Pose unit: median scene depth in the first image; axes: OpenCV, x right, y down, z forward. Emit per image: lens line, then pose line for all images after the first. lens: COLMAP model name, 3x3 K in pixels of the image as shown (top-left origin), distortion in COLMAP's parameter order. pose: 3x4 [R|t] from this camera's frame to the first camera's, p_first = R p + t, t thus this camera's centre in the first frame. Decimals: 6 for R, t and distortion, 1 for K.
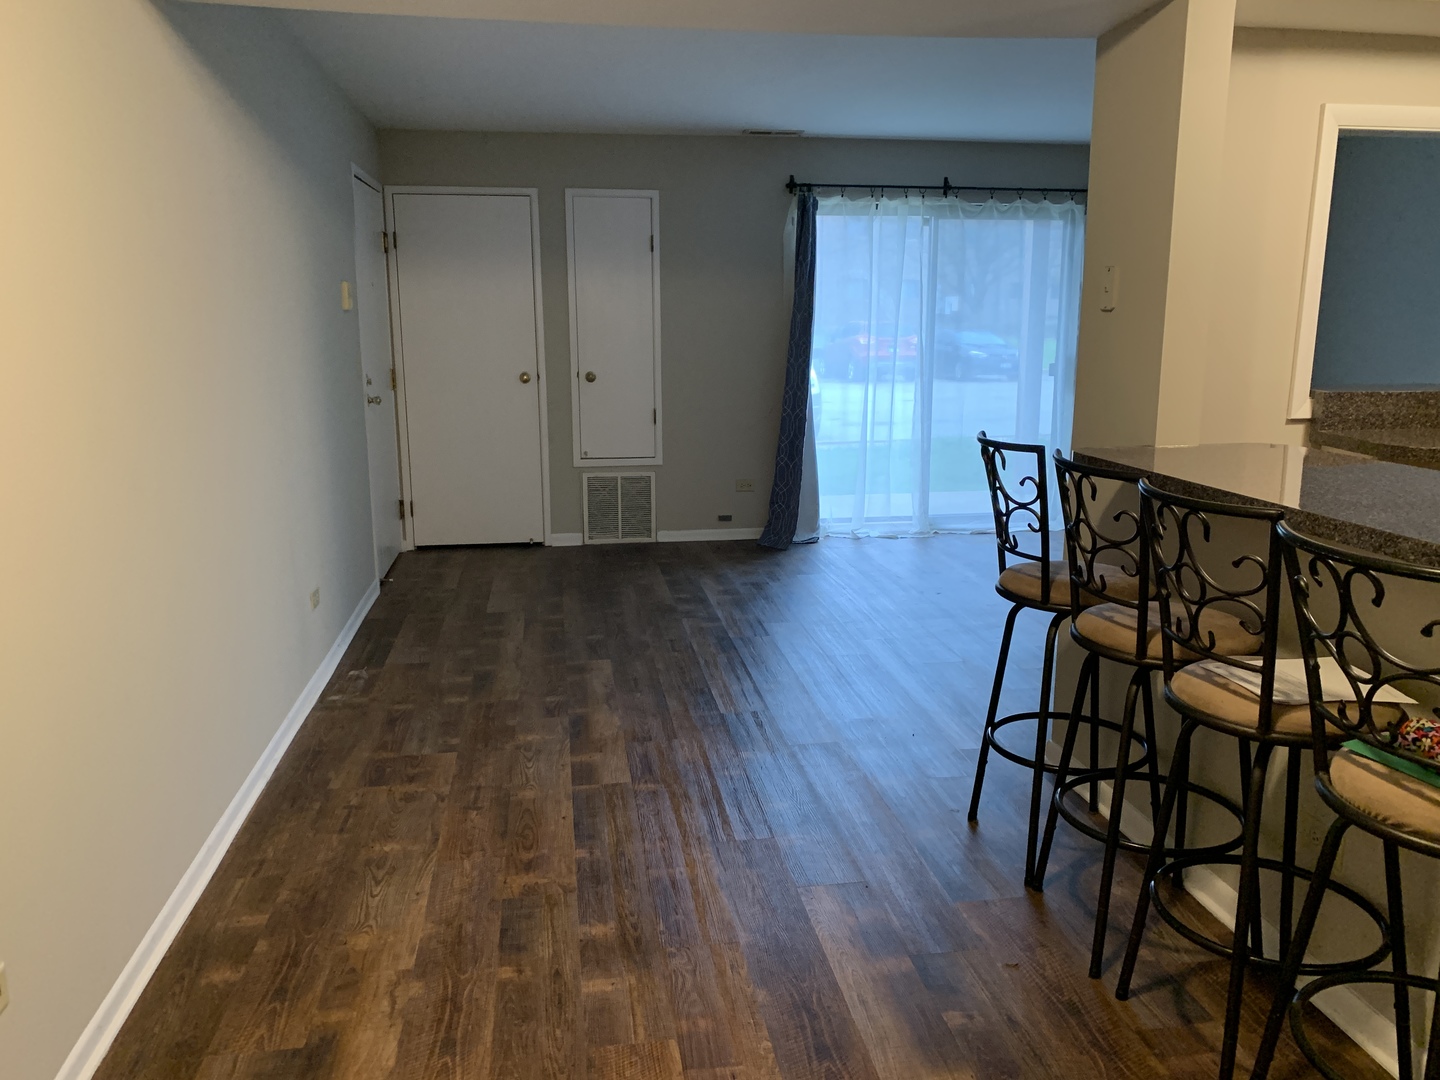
lens RADIAL K [[1097.4, 0, 719.9], [0, 1097.4, 537.1], [0, 0, 1]] dist [0.009271, 0.001674]
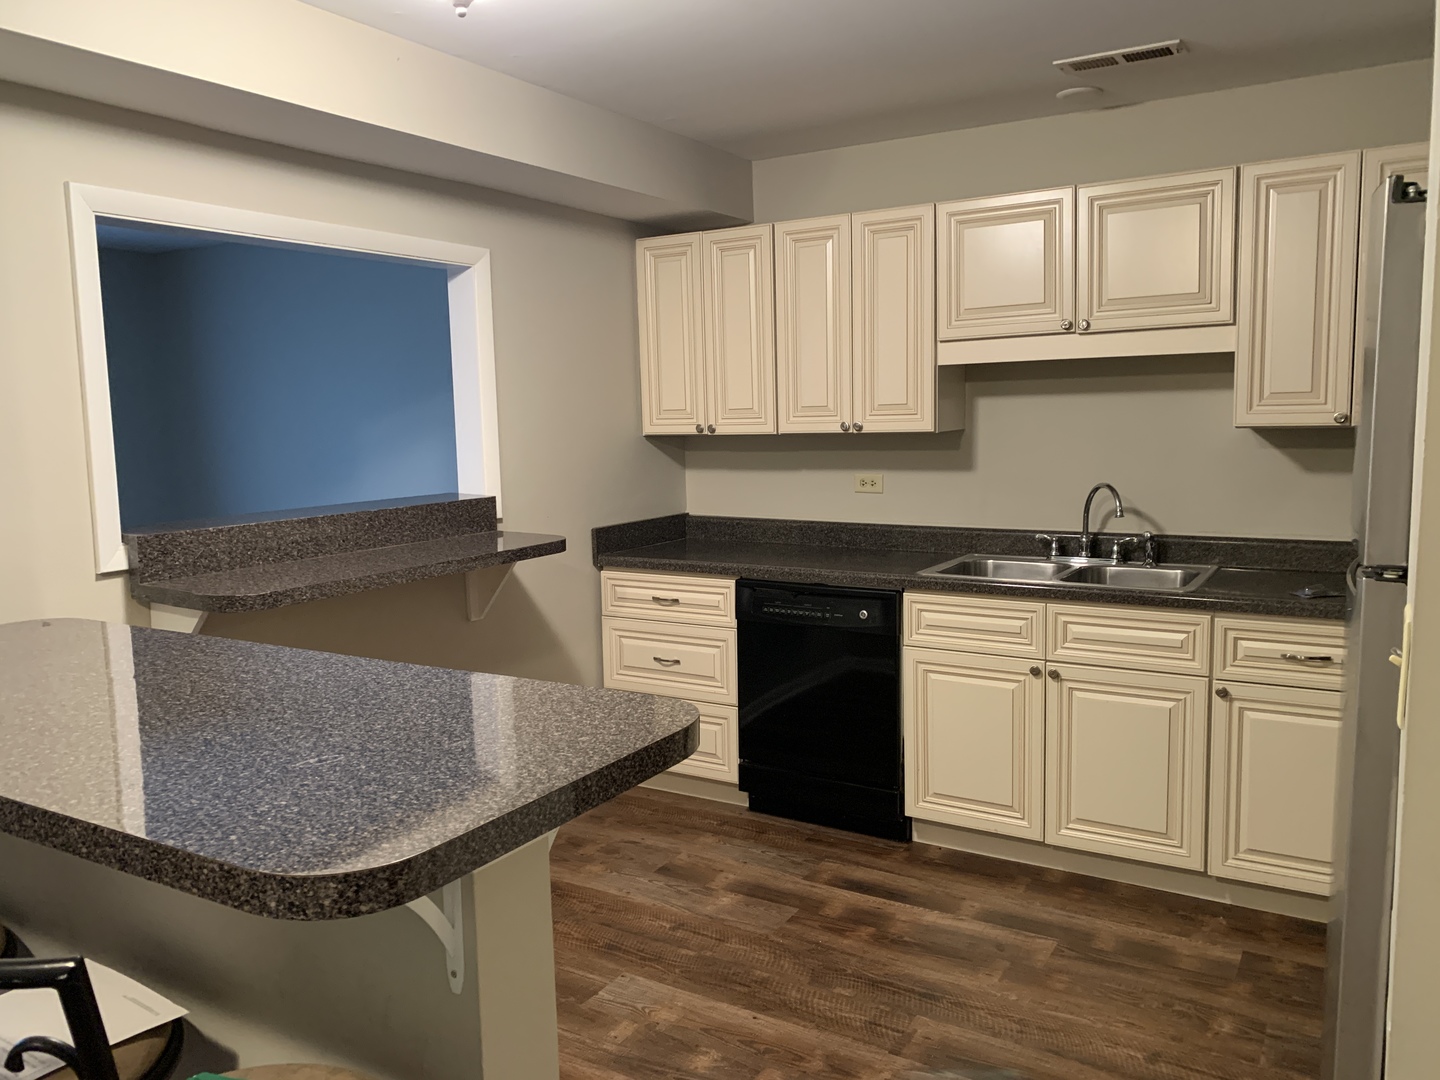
lens RADIAL K [[1097.4, 0, 720.7], [0, 1097.4, 538.2], [0, 0, 1]] dist [0.009271, 0.001674]
pose [[0.650651, -0.104322, 0.752177, 0.492295], [0.171927, 0.985035, -0.012103, -0.104940], [-0.739658, 0.137194, 0.658850, 0.347817]]
